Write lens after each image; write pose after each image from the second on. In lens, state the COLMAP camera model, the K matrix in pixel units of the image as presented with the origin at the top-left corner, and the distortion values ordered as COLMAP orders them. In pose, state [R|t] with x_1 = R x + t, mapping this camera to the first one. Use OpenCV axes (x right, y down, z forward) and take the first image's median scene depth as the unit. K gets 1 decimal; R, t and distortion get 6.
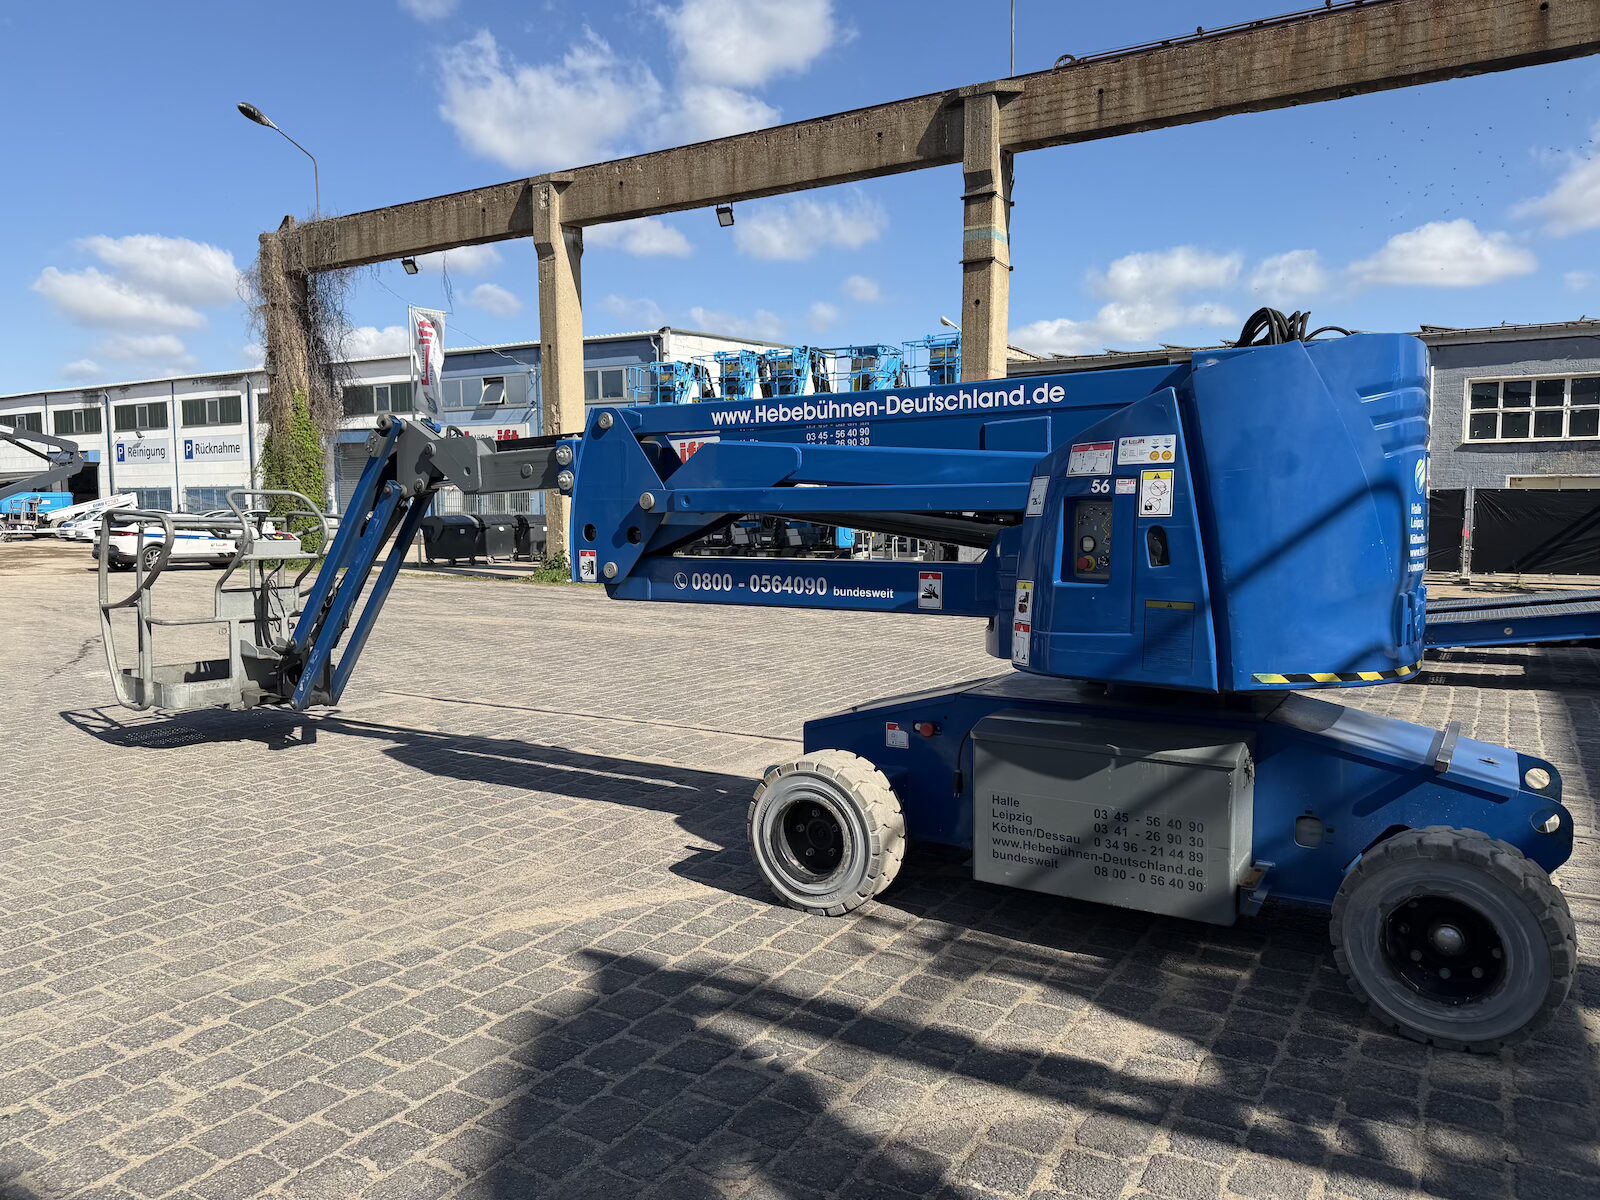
lens RADIAL K [[1123.0, 0, 803.6], [0, 1123.0, 615.8], [0, 0, 1]] dist [0.049645, -0.052392]
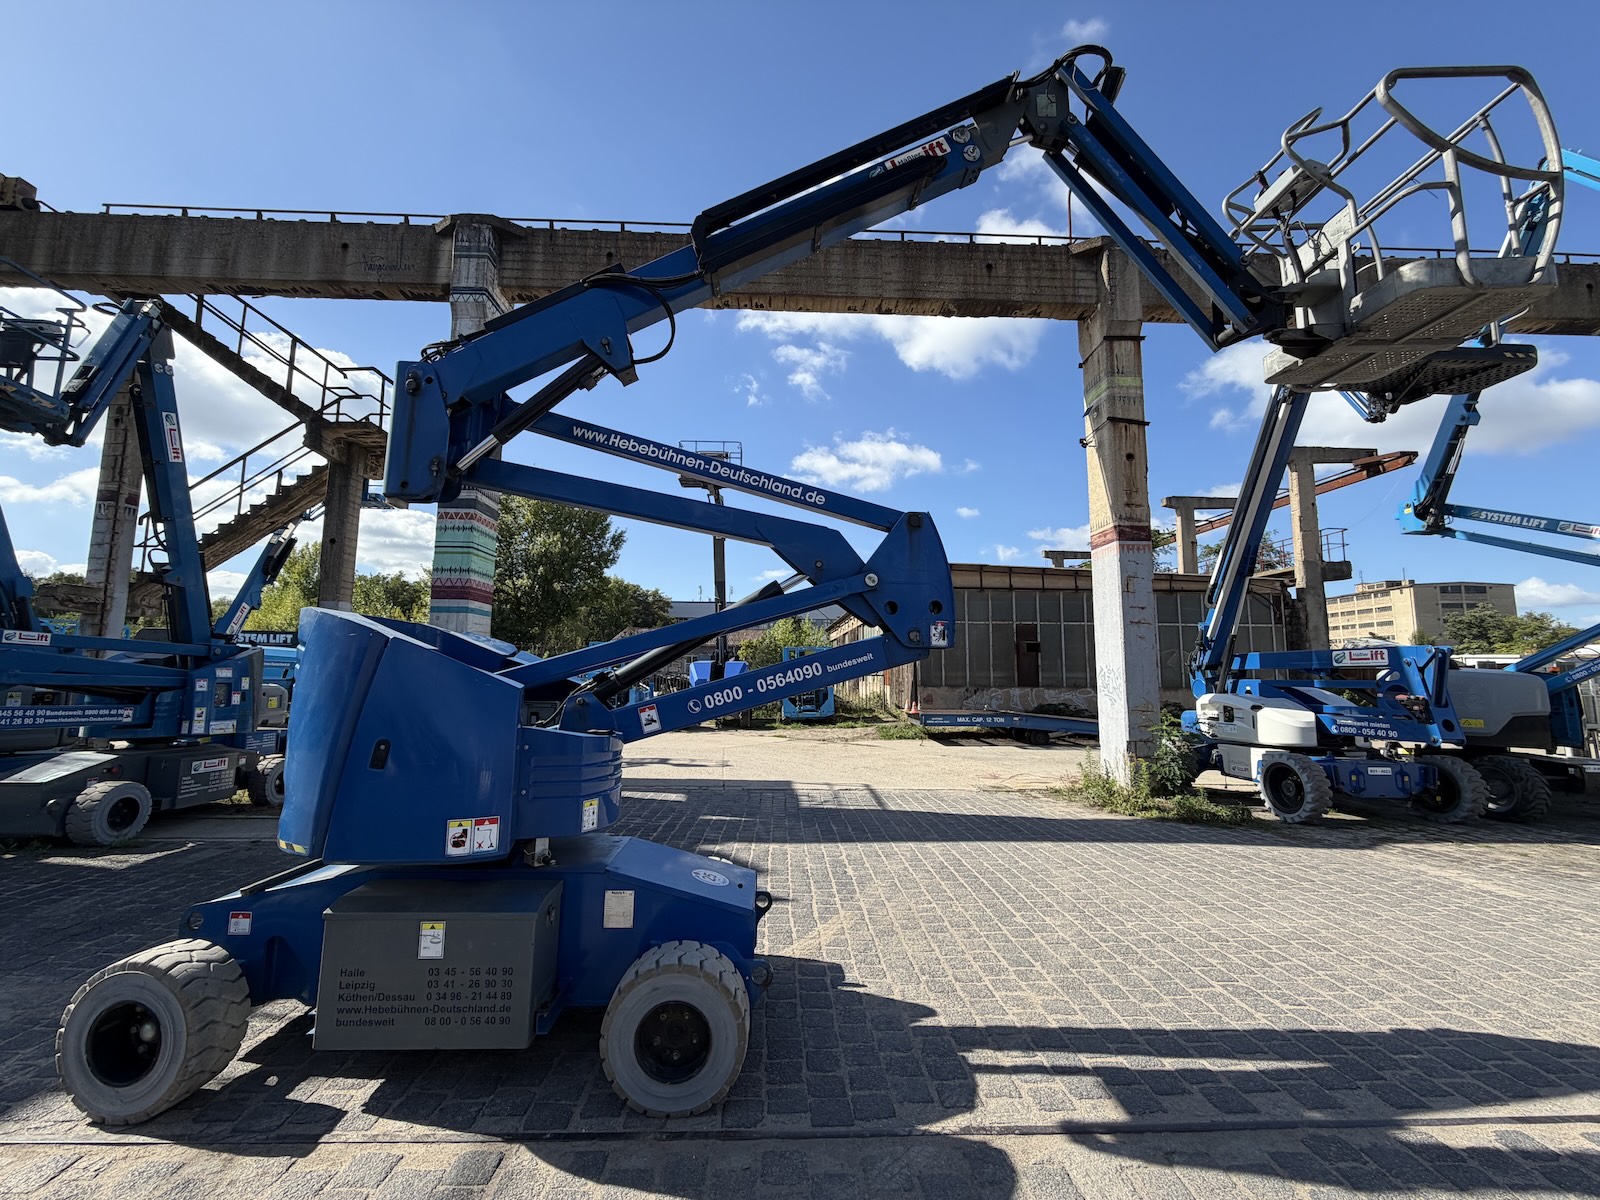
lens RADIAL K [[638.9, 0, 796.7], [0, 638.9, 601.8], [0, 0, 1]] dist [-0.000096, 0.000168]
pose [[-0.835010, -0.066490, -0.546202, 0.097696], [-0.060634, 0.997746, -0.028762, -0.051292], [0.546883, 0.009102, -0.837159, 0.401071]]
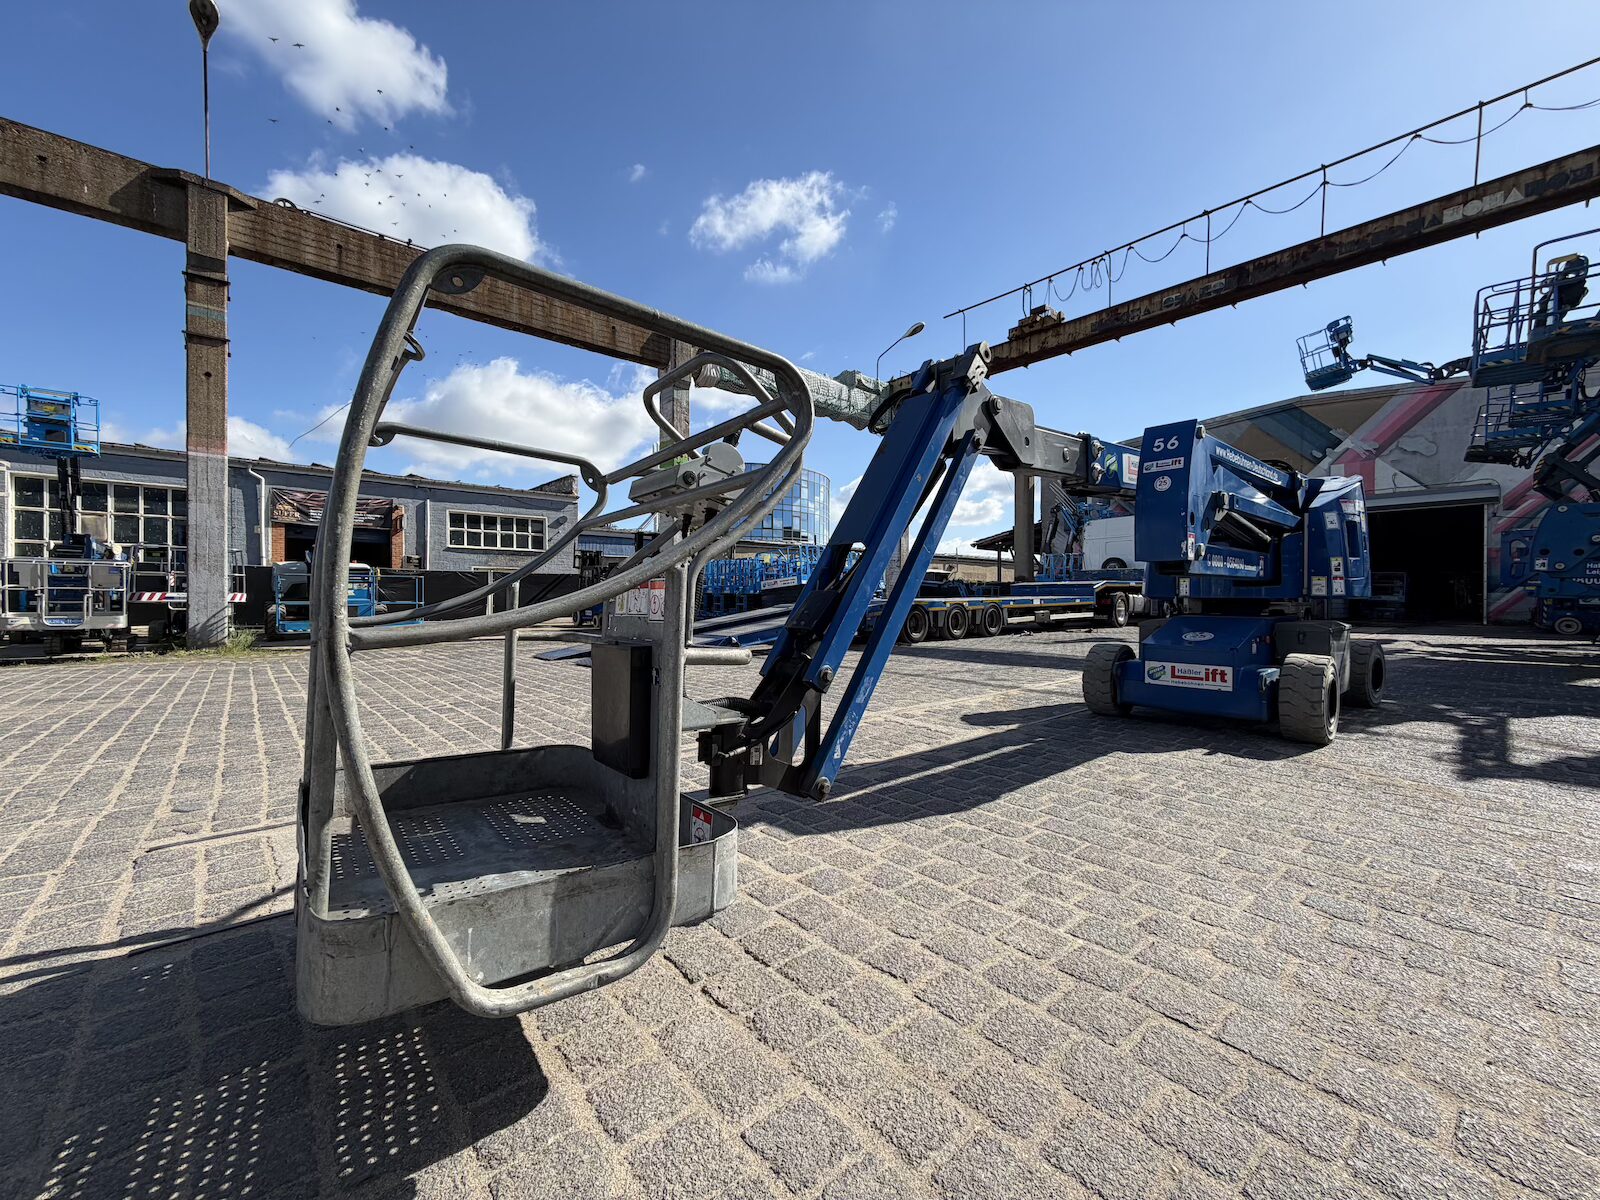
lens RADIAL K [[638.9, 0, 796.7], [0, 638.9, 601.8], [0, 0, 1]] dist [-0.000096, 0.000168]
pose [[0.304089, -0.006148, 0.952624, -0.258460], [0.089016, 0.995787, -0.021988, -0.002016], [-0.948476, 0.091485, 0.303355, 0.315777]]
